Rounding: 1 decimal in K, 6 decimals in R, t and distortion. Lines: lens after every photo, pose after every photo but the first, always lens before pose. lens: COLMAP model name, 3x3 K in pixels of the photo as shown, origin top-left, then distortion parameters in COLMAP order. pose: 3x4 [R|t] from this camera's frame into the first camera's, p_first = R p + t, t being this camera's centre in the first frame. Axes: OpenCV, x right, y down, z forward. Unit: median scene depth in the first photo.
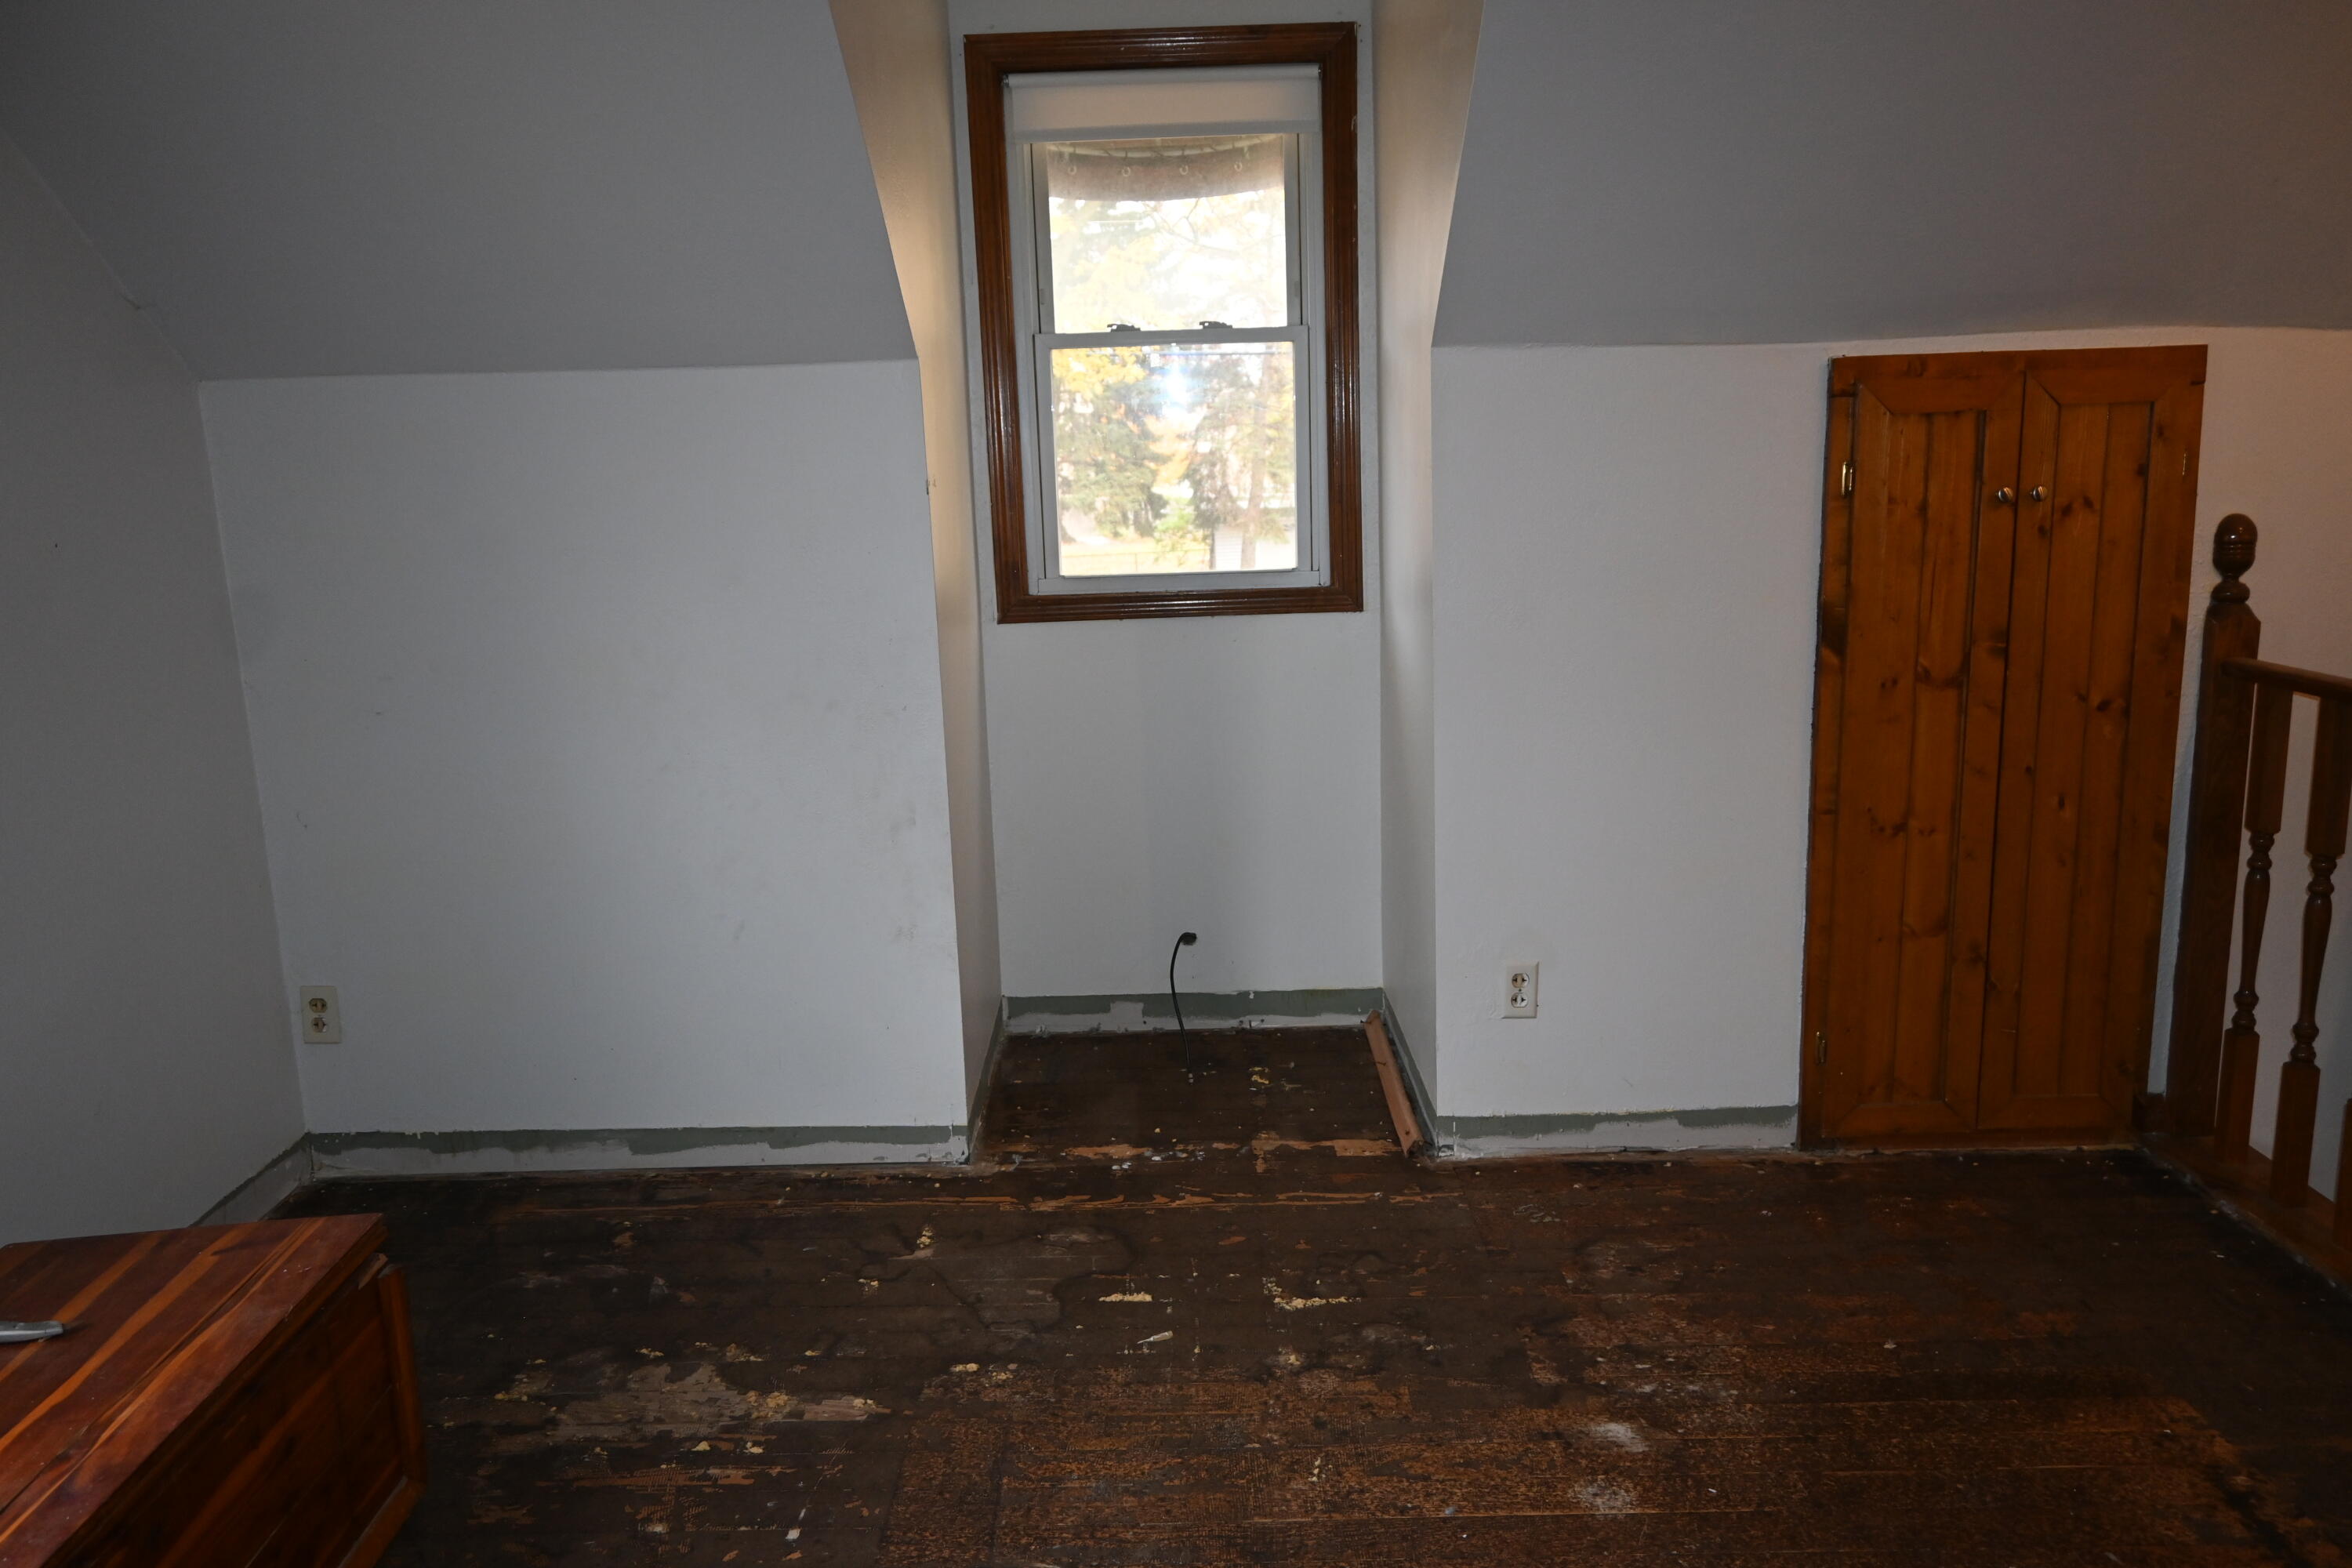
lens RADIAL K [[1678.0, 0, 1171.5], [0, 1678.0, 779.2], [0, 0, 1]] dist [0.000546, -0.000114]
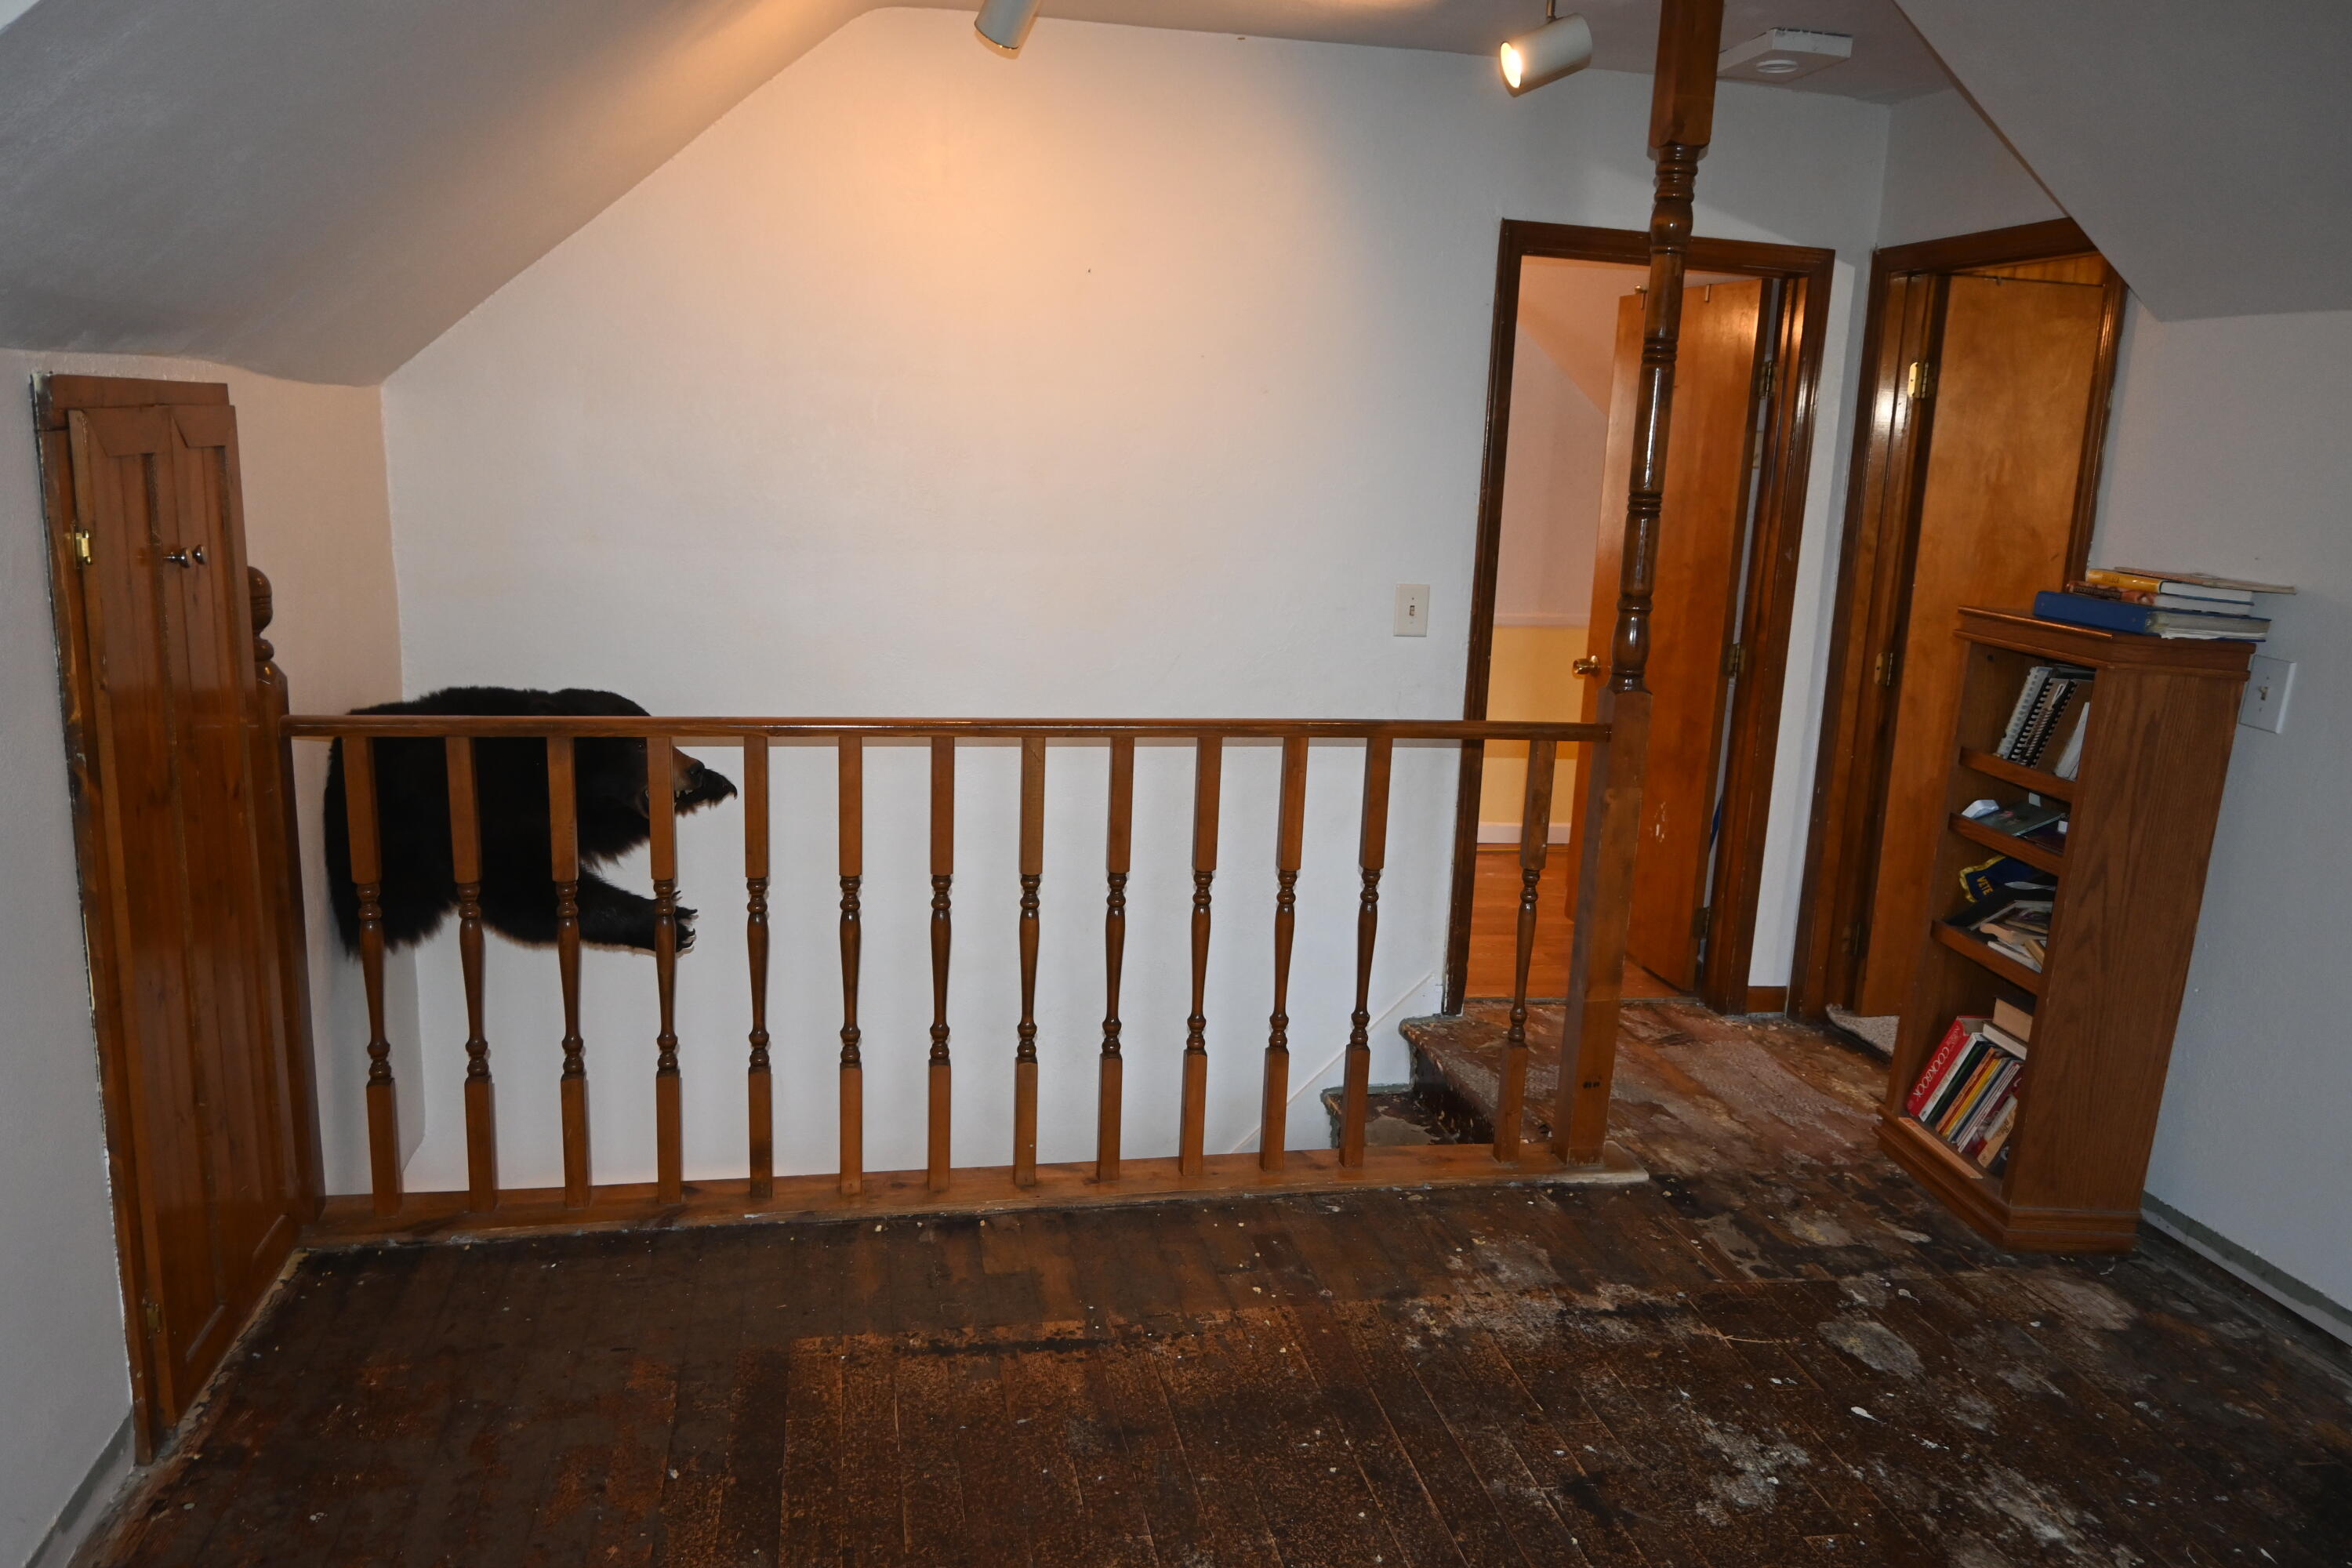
lens RADIAL K [[1678.0, 0, 1173.8], [0, 1678.0, 792.6], [0, 0, 1]] dist [0.000546, -0.000114]
pose [[-0.185174, -0.182626, 0.965587, -0.392434], [0.160269, 0.963812, 0.213025, -0.157000], [-0.969549, 0.194201, -0.149204, 0.680984]]
